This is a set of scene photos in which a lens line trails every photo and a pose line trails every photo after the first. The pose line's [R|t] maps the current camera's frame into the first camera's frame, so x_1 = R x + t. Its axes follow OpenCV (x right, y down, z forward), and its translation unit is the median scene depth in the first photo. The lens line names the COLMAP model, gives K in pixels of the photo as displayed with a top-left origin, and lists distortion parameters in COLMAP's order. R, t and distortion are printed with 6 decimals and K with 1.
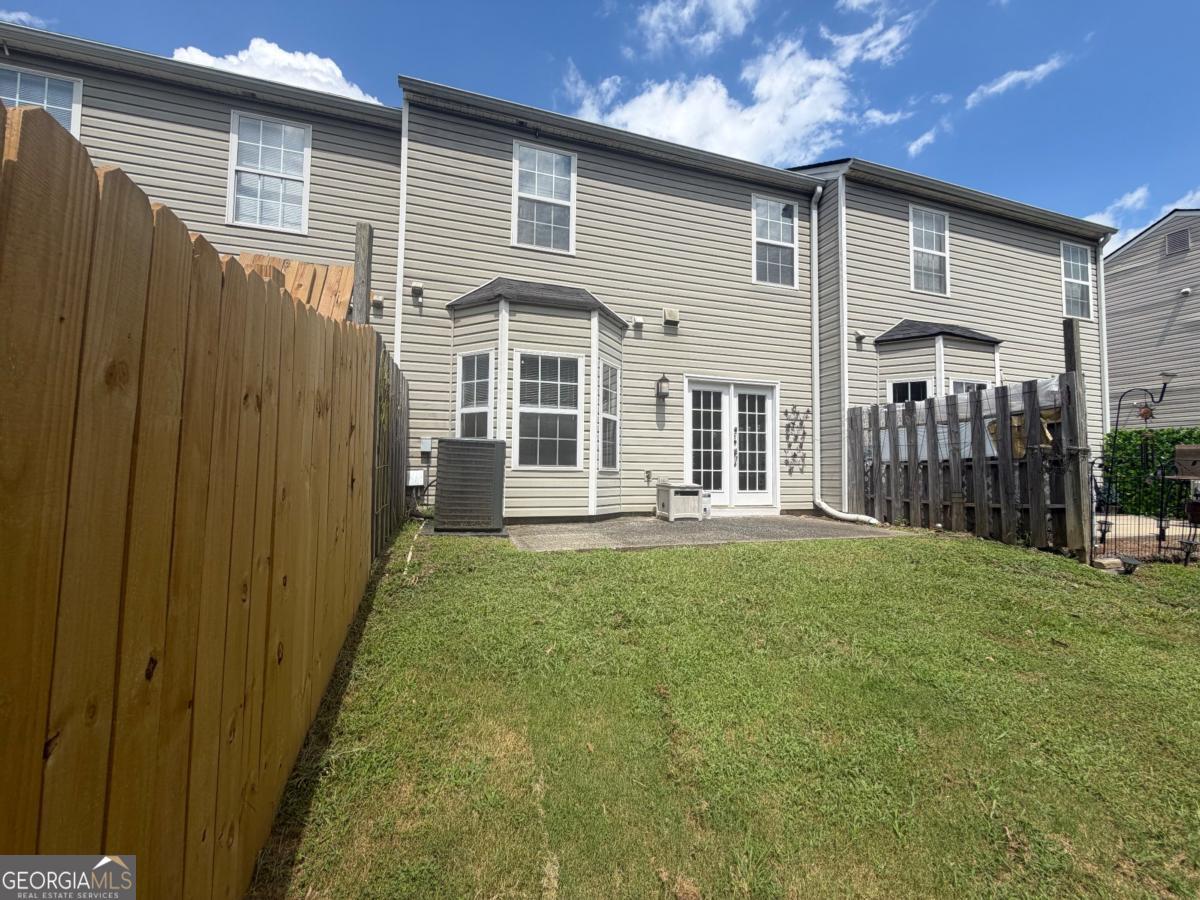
lens RADIAL K [[479.3, 0, 597.8], [0, 479.3, 450.2], [0, 0, 1]] dist [-0.000915, 0.000119]
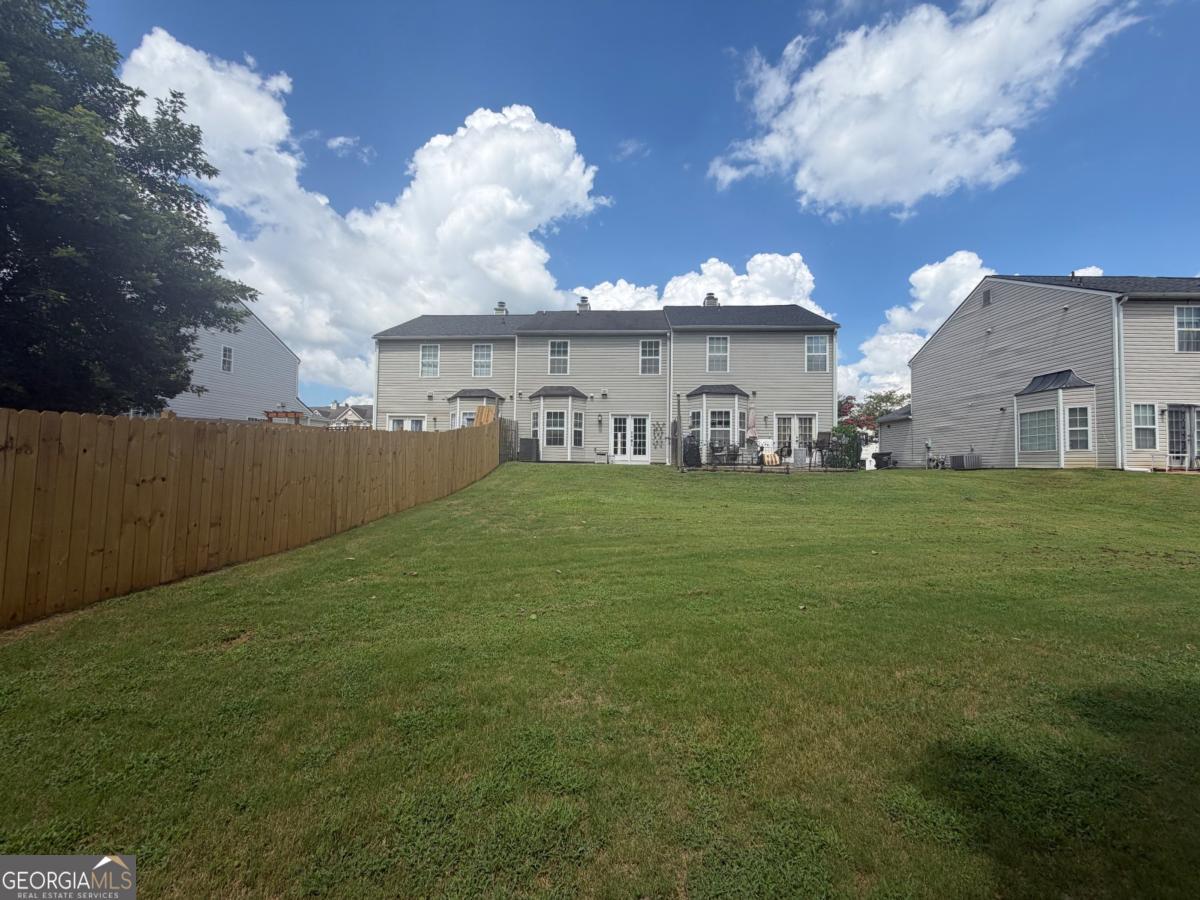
lens RADIAL K [[479.3, 0, 597.8], [0, 479.3, 450.2], [0, 0, 1]] dist [-0.000915, 0.000119]
pose [[0.929577, -0.013499, -0.368381, 1.132024], [0.014891, 0.999889, 0.000937, 0.053774], [0.368327, -0.006356, 0.929675, -1.593095]]
